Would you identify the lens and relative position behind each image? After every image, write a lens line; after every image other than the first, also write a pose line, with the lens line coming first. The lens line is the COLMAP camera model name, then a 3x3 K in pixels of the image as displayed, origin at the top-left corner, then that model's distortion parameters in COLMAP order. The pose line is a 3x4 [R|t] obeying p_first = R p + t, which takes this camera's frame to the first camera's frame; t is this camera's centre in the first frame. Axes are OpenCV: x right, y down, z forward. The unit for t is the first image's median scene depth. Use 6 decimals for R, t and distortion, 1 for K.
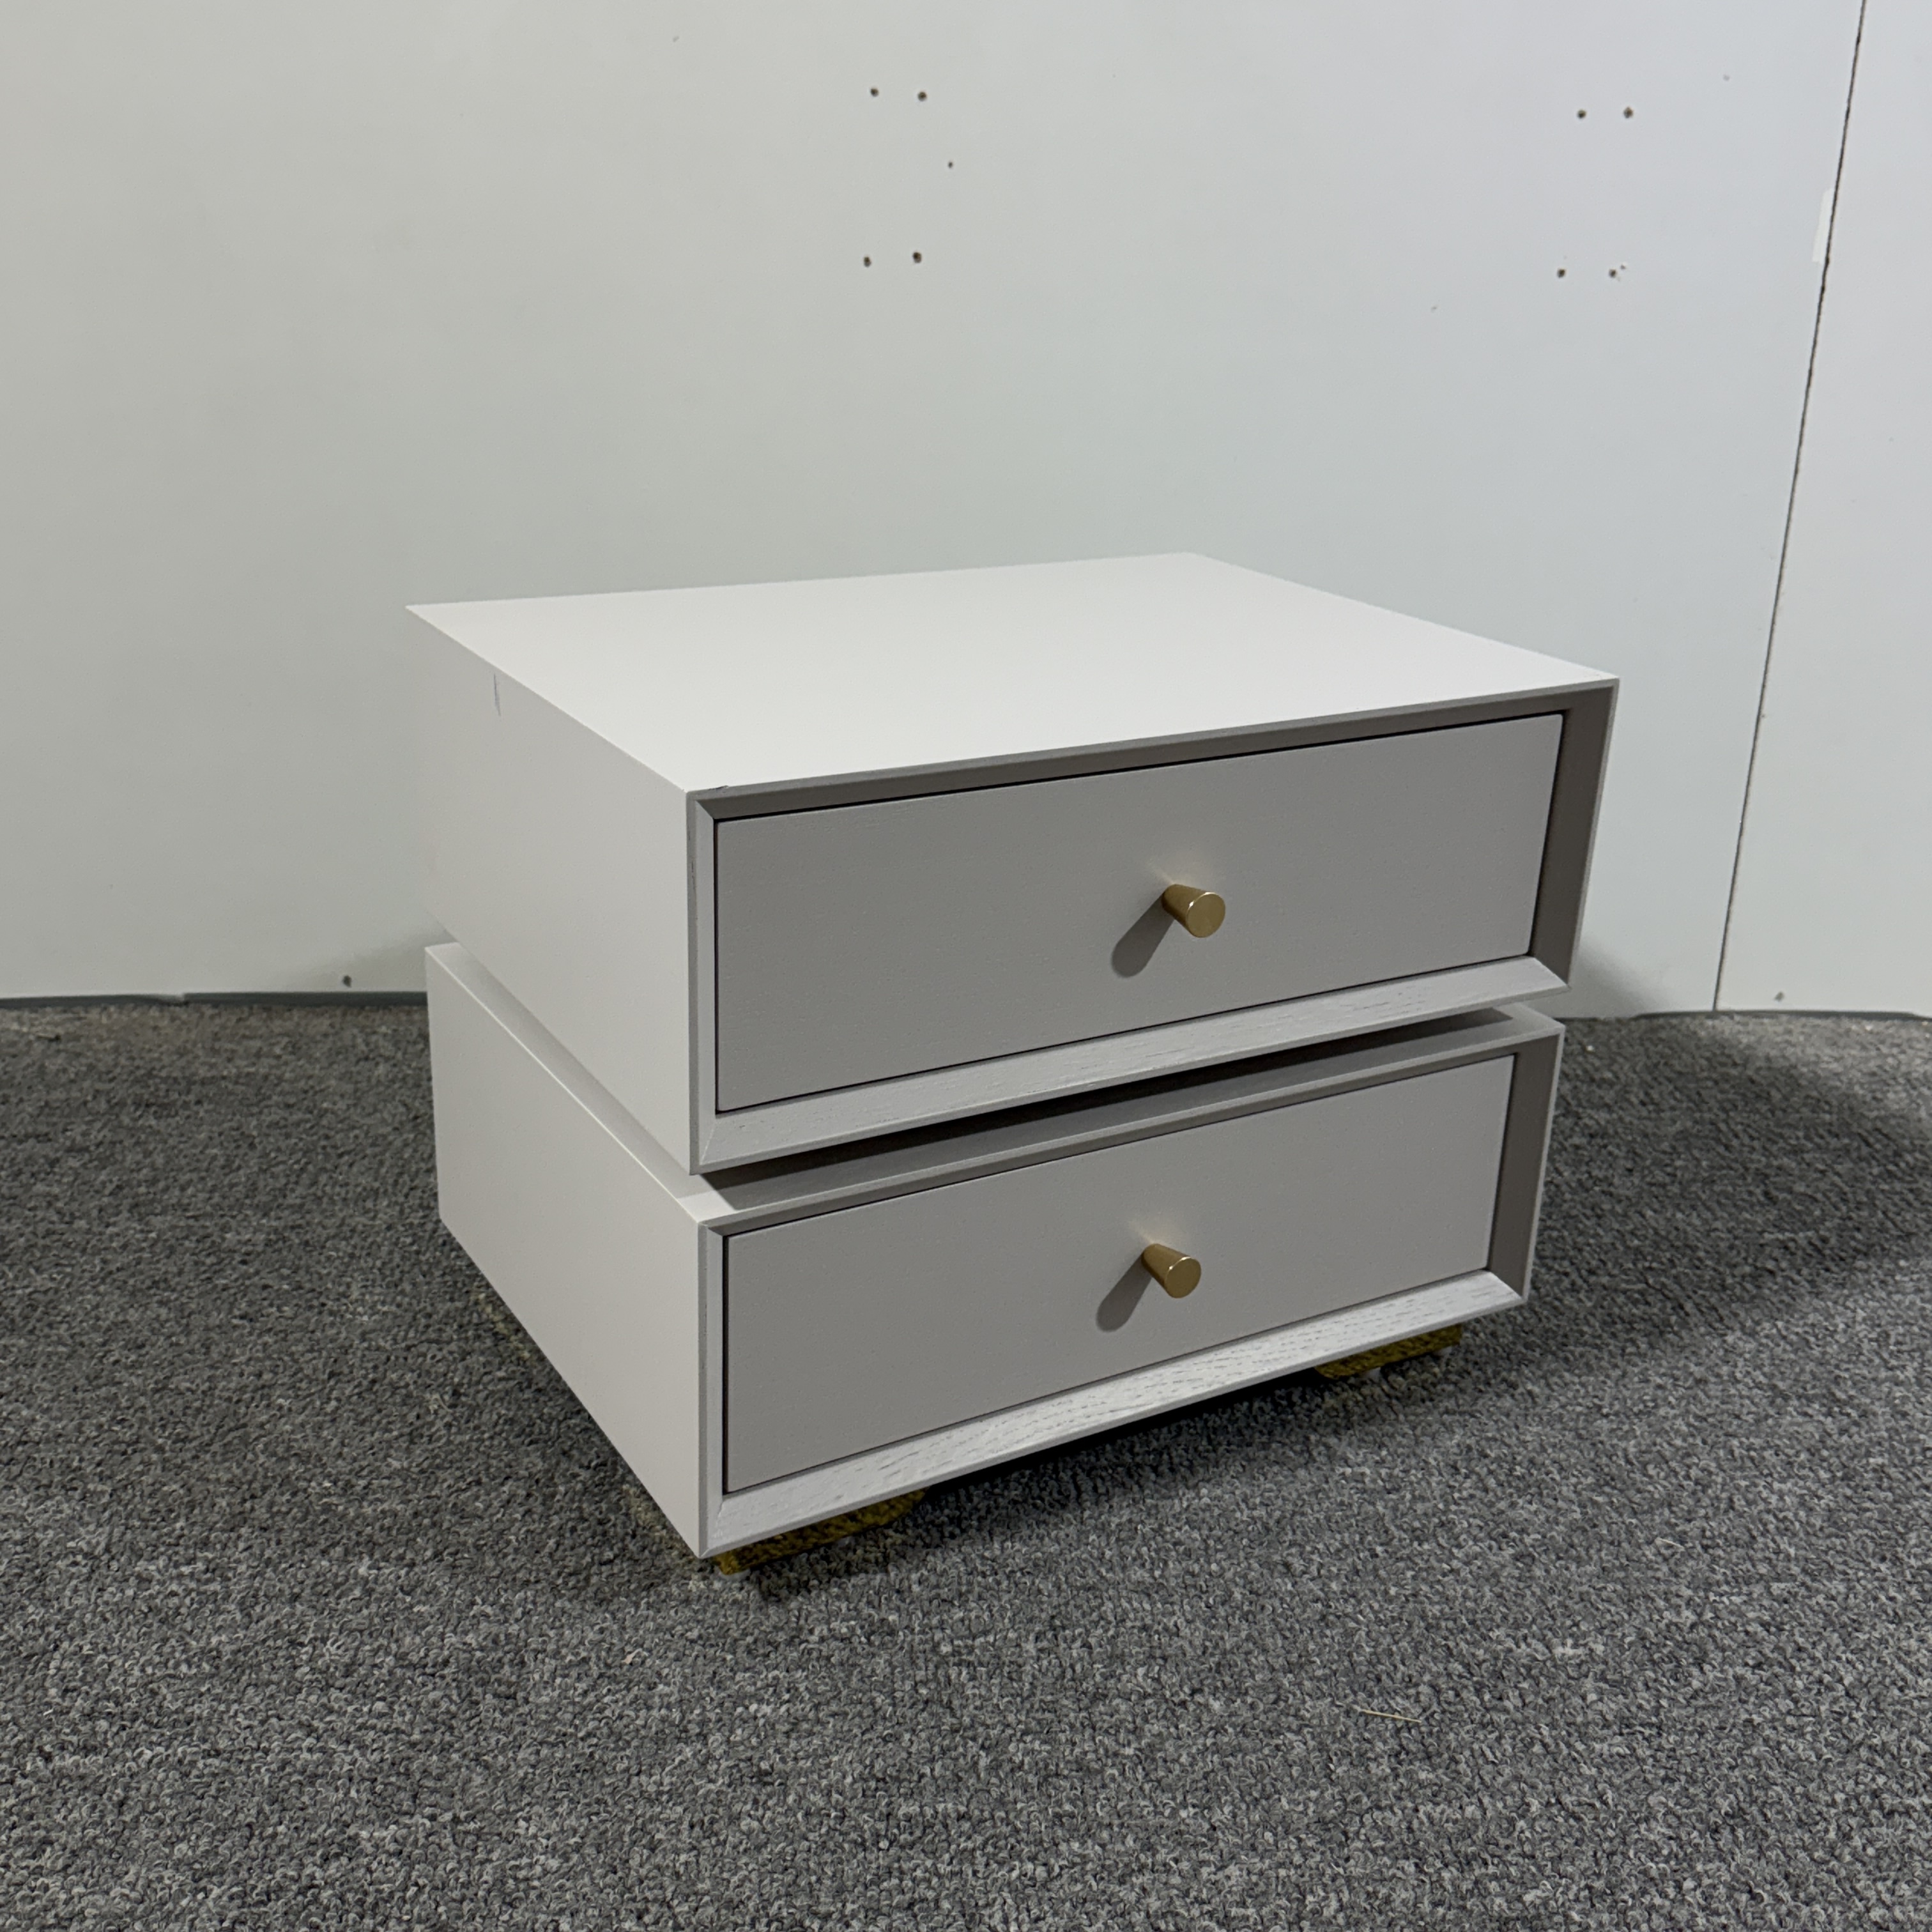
lens RADIAL K [[2163.3, 0, 959.6], [0, 2163.3, 964.6], [0, 0, 1]] dist [0.177719, -0.439443]
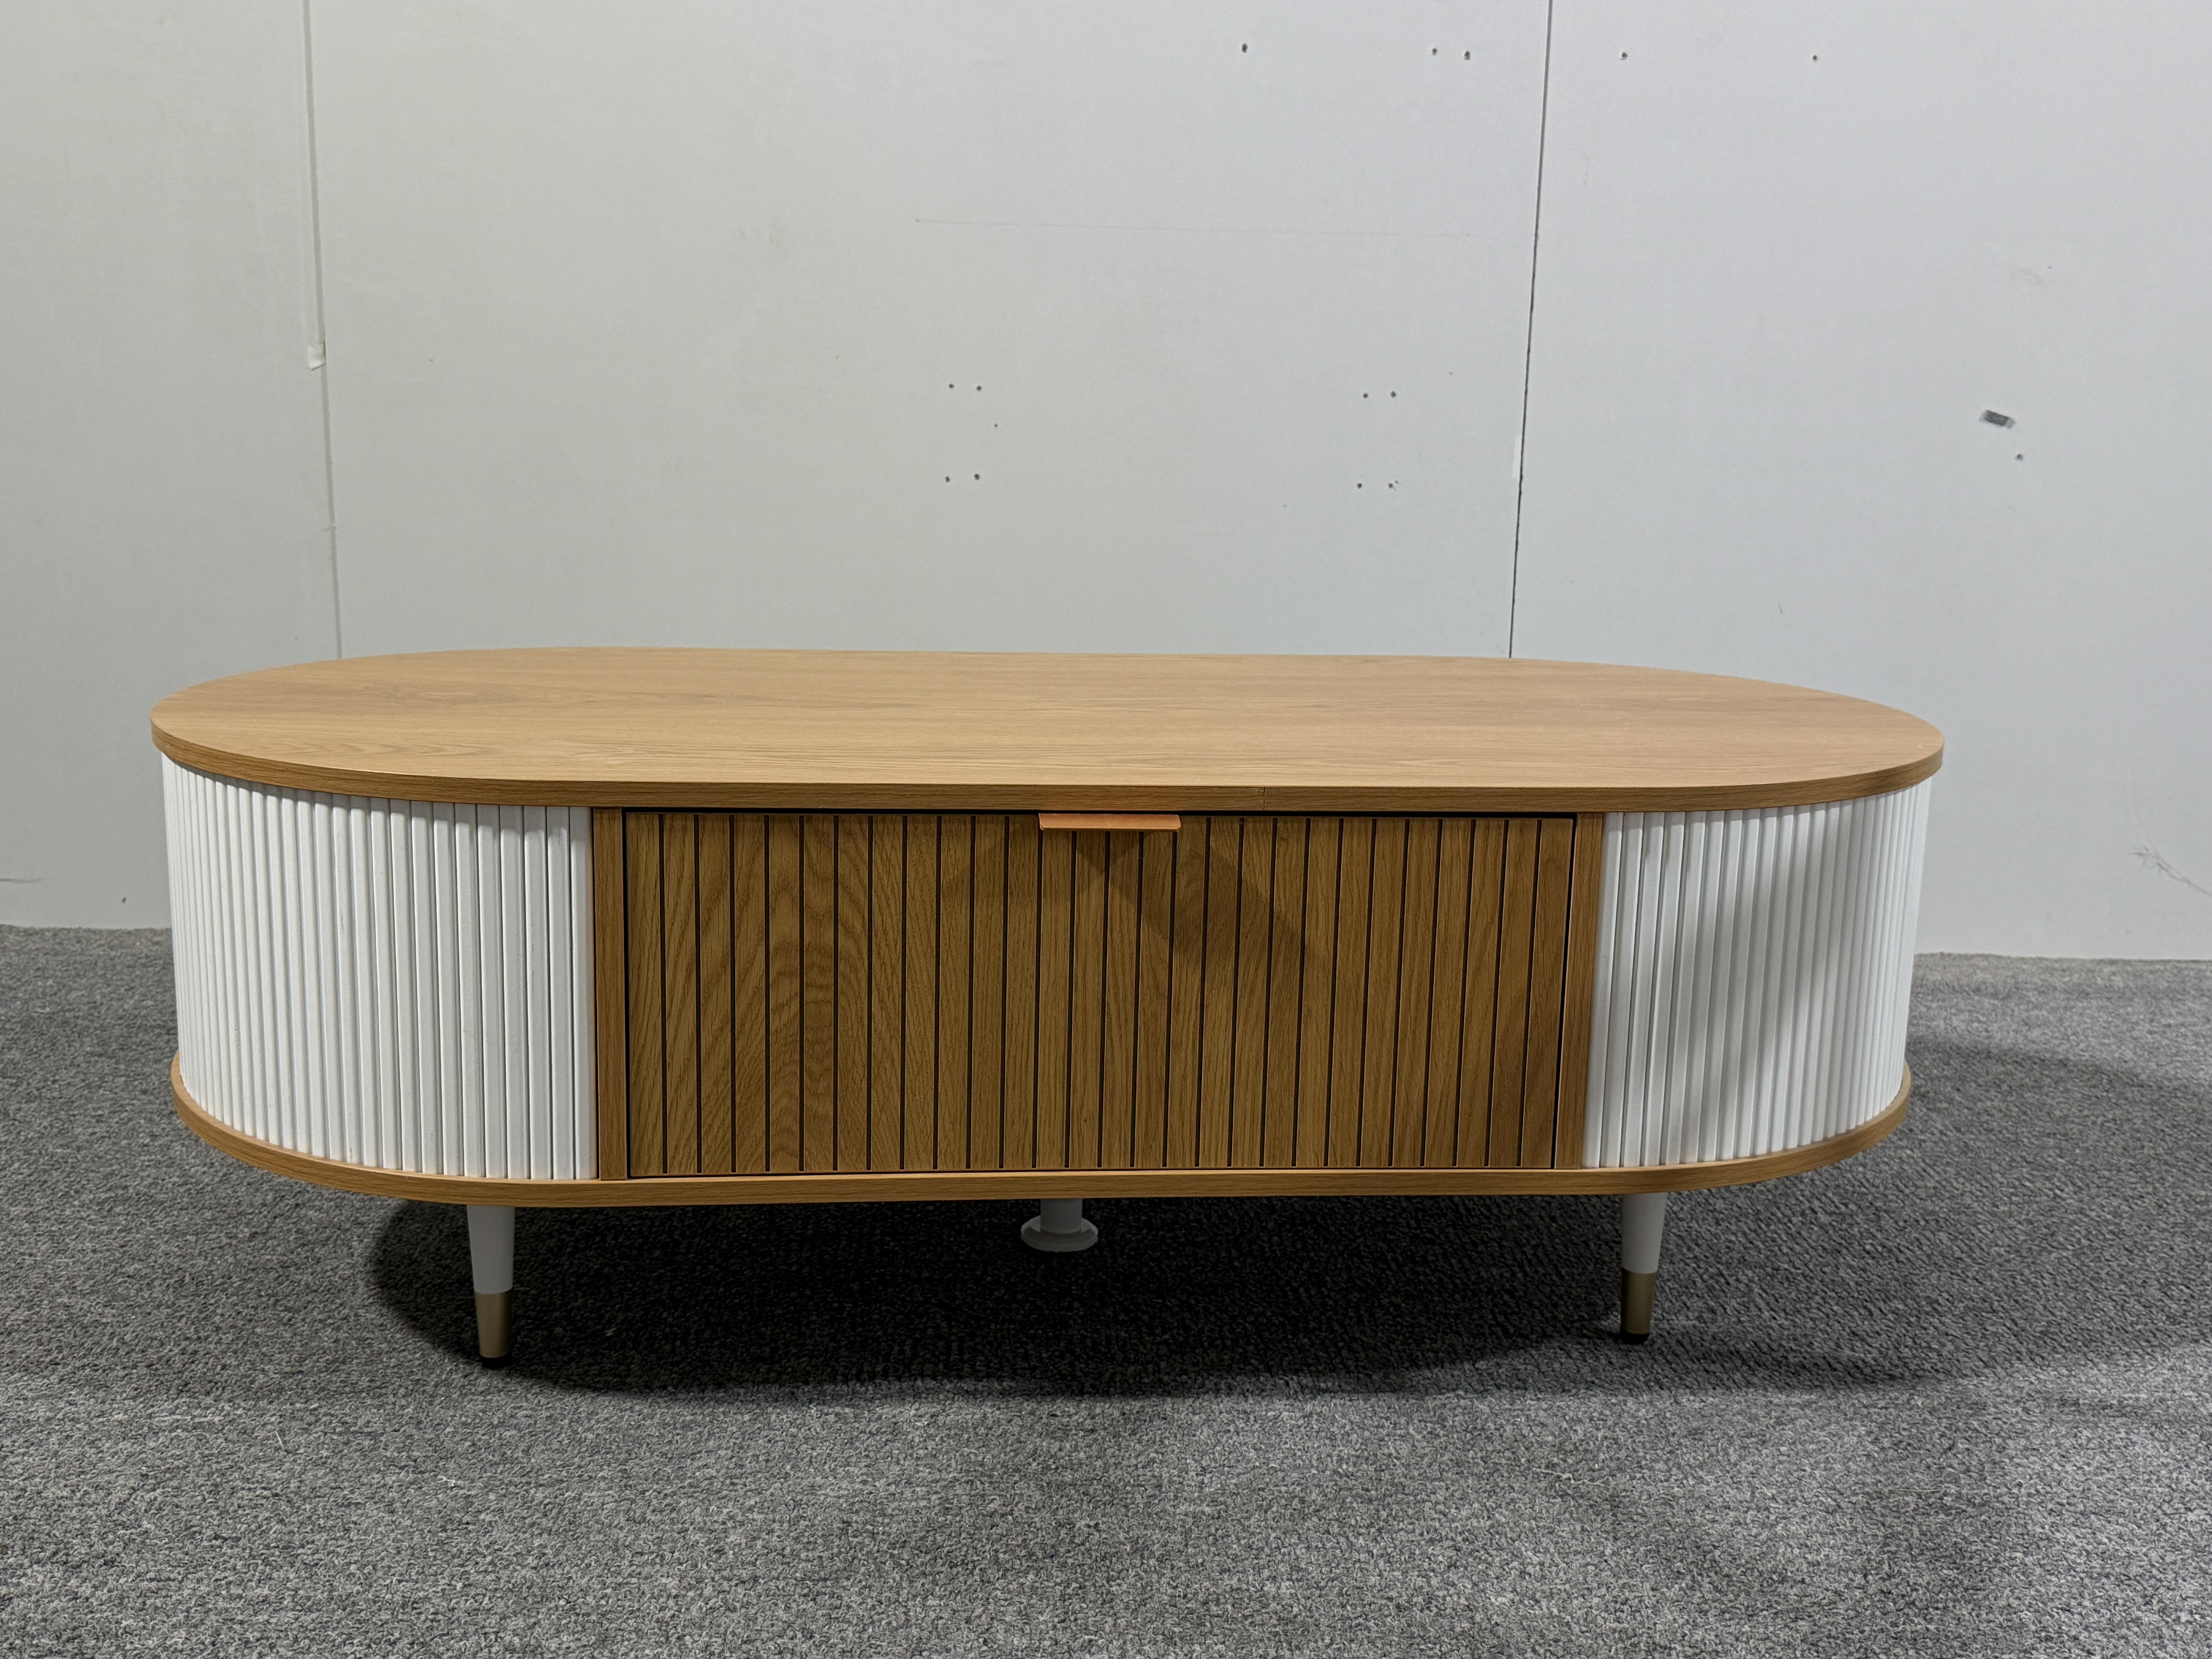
lens RADIAL K [[2230.7, 0, 1099.8], [0, 2230.7, 820.9], [0, 0, 1]] dist [0.179411, -0.382372]
pose [[0.999543, 0.002968, -0.030094, 0.186948], [-0.007220, 0.989815, -0.142180, 0.271367], [0.029365, 0.142332, 0.989383, -0.979661]]
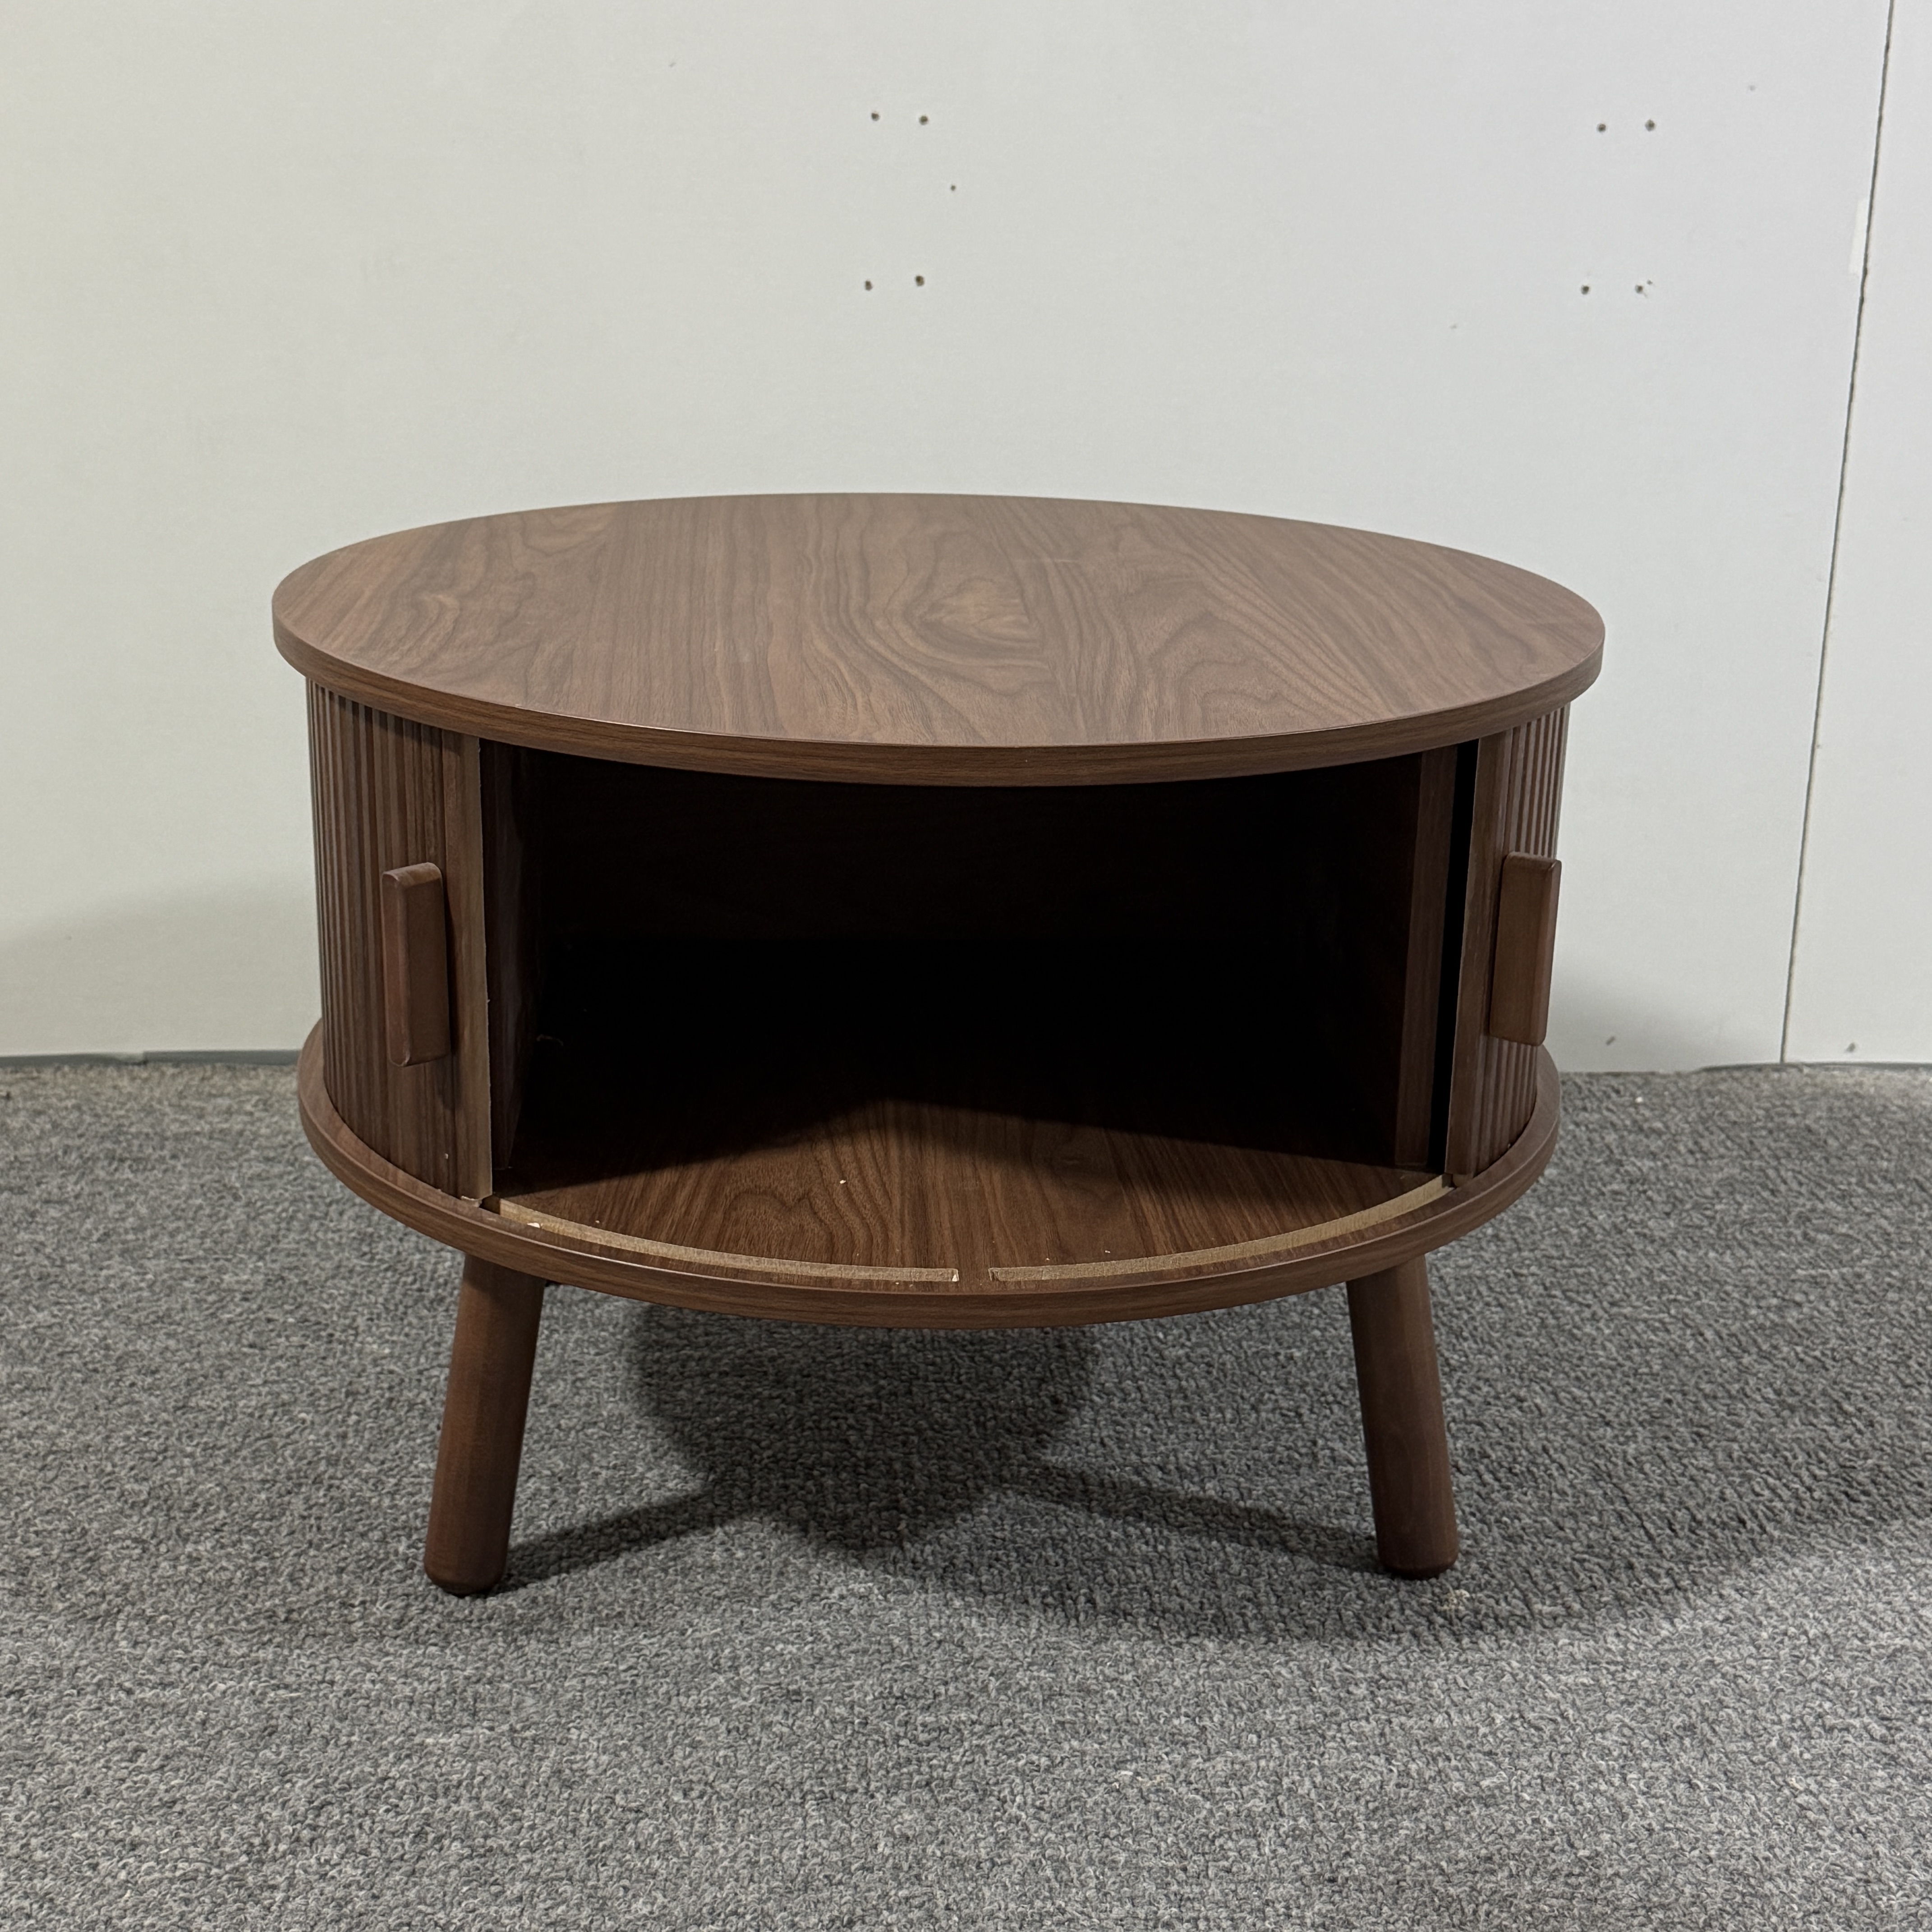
lens RADIAL K [[2931.9, 0, 985.2], [0, 2931.9, 964.5], [0, 0, 1]] dist [0.204868, -0.501950]
pose [[0.999965, -0.007666, 0.003483, 0.003936], [0.007848, 0.998424, -0.055569, 0.076626], [-0.003052, 0.055595, 0.998449, -0.423775]]
